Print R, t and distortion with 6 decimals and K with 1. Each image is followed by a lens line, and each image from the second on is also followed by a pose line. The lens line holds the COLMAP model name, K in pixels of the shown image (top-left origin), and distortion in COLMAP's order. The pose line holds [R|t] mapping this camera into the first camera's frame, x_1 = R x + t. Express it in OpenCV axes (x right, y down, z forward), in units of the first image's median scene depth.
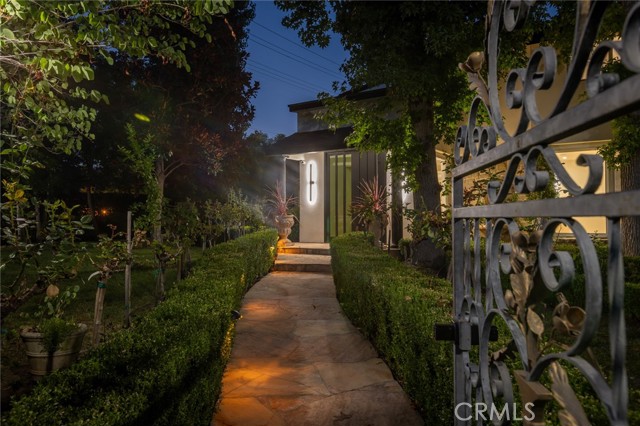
lens RADIAL K [[483.3, 0, 320.0], [0, 483.3, 213.0], [0, 0, 1]] dist [-0.001920, -0.000695]
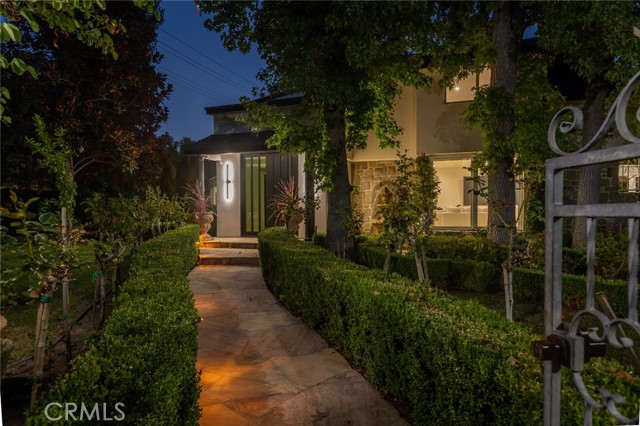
lens RADIAL K [[404.6, 0, 317.5], [0, 404.6, 230.2], [0, 0, 1]] dist [-0.002925, 0.000880]
pose [[0.968176, -0.009445, 0.250092, -0.064729], [-0.003080, 0.998762, 0.049643, 0.000002], [-0.250252, -0.048833, 0.966949, 0.086119]]
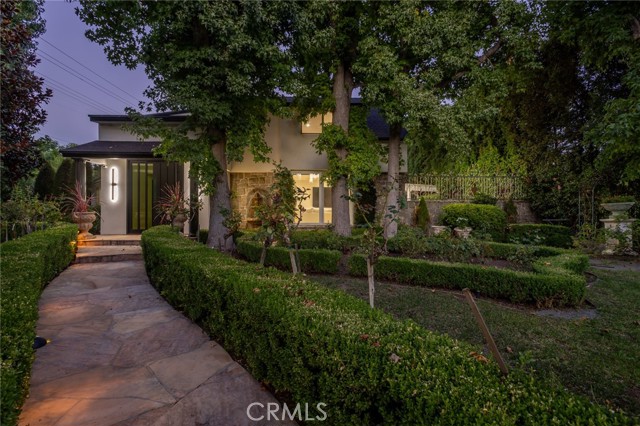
lens RADIAL K [[287.8, 0, 320.0], [0, 287.8, 213.0], [0, 0, 1]] dist [-0.014681, 0.010058]
pose [[0.801737, 0.002516, 0.597672, -0.039496], [-0.008383, 0.999940, 0.007036, -0.001912], [-0.597618, -0.010651, 0.801710, 0.165524]]
